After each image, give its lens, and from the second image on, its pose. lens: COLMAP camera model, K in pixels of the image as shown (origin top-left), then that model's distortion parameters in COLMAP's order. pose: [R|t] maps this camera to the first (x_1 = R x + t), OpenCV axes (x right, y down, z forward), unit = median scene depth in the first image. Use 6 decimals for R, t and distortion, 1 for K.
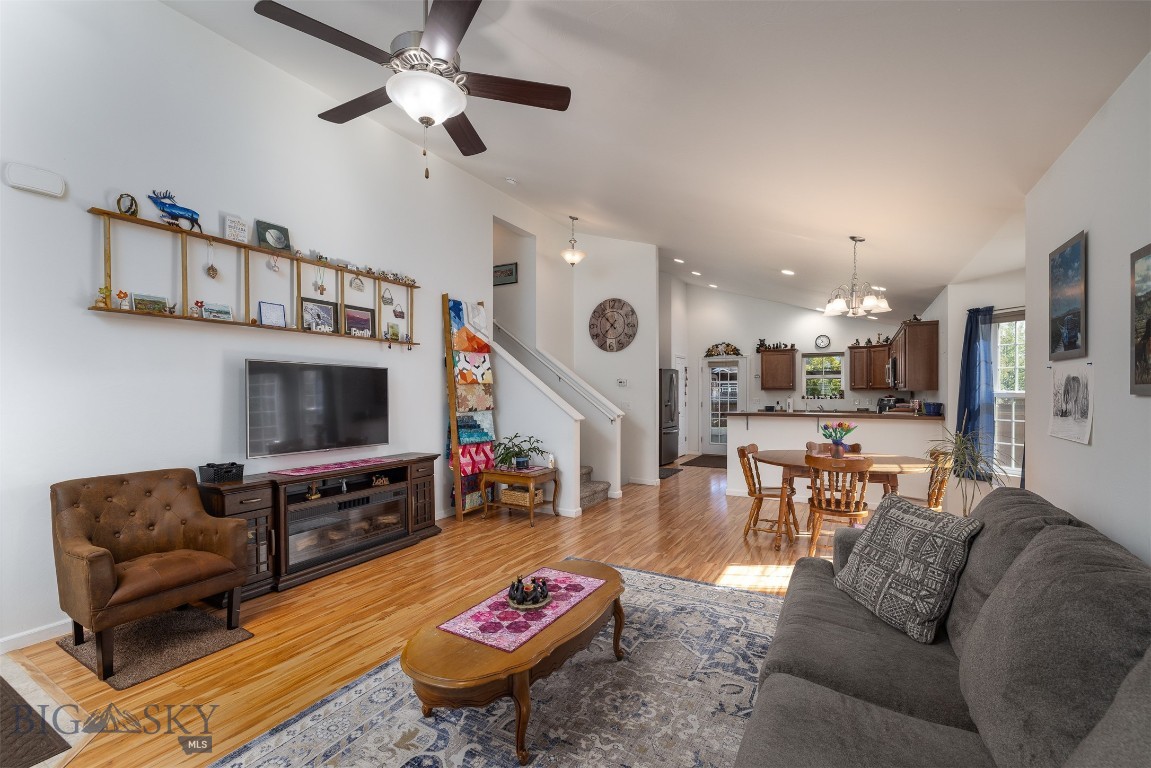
lens RADIAL K [[489.9, 0, 573.6], [0, 489.9, 390.2], [0, 0, 1]] dist [-0.000250, 0.000050]
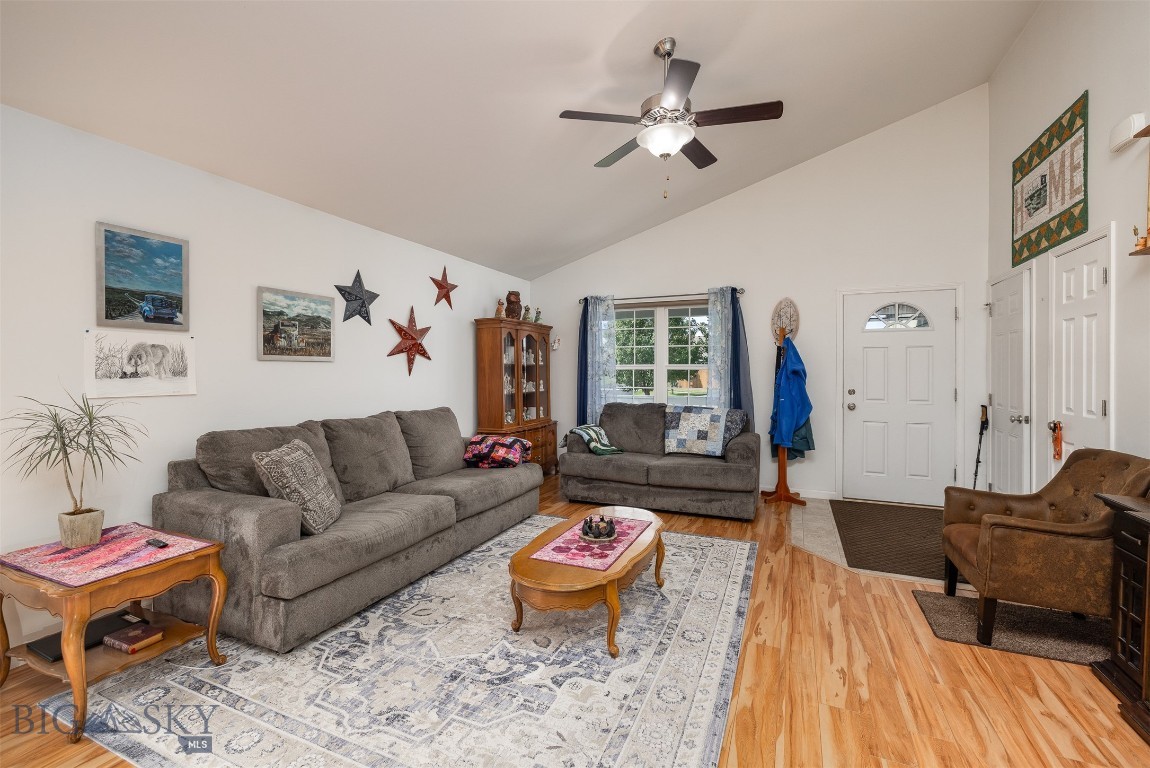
lens RADIAL K [[497.0, 0, 573.9], [0, 497.0, 367.1], [0, 0, 1]] dist [-0.000428, 0.000068]
pose [[-0.993870, 0.000563, -0.110557, 0.042604], [0.001374, 0.999973, -0.007256, 0.016261], [0.110550, -0.007364, -0.993843, 0.953853]]
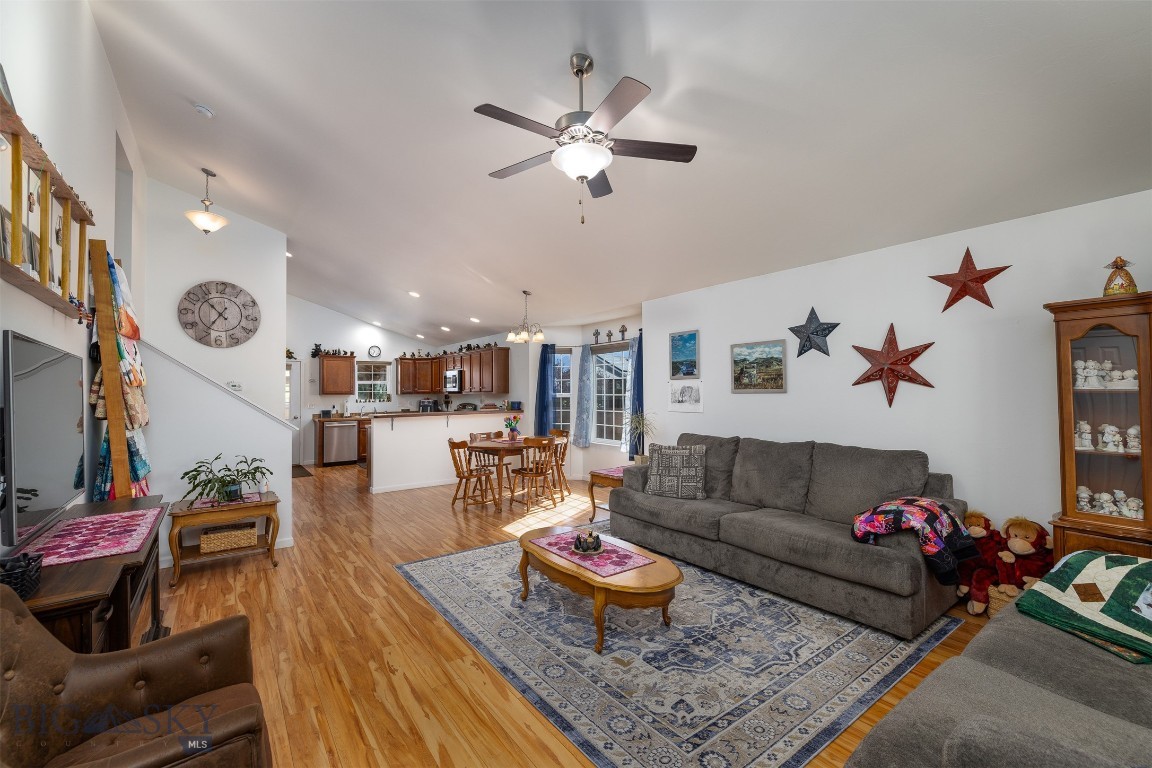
lens RADIAL K [[486.1, 0, 576.5], [0, 486.1, 377.8], [0, 0, 1]] dist [-0.001001, 0.000108]
pose [[0.400143, 0.024695, 0.916120, -0.586962], [0.008236, 0.999500, -0.030540, -0.000166], [-0.916416, 0.019765, 0.399740, 0.214879]]
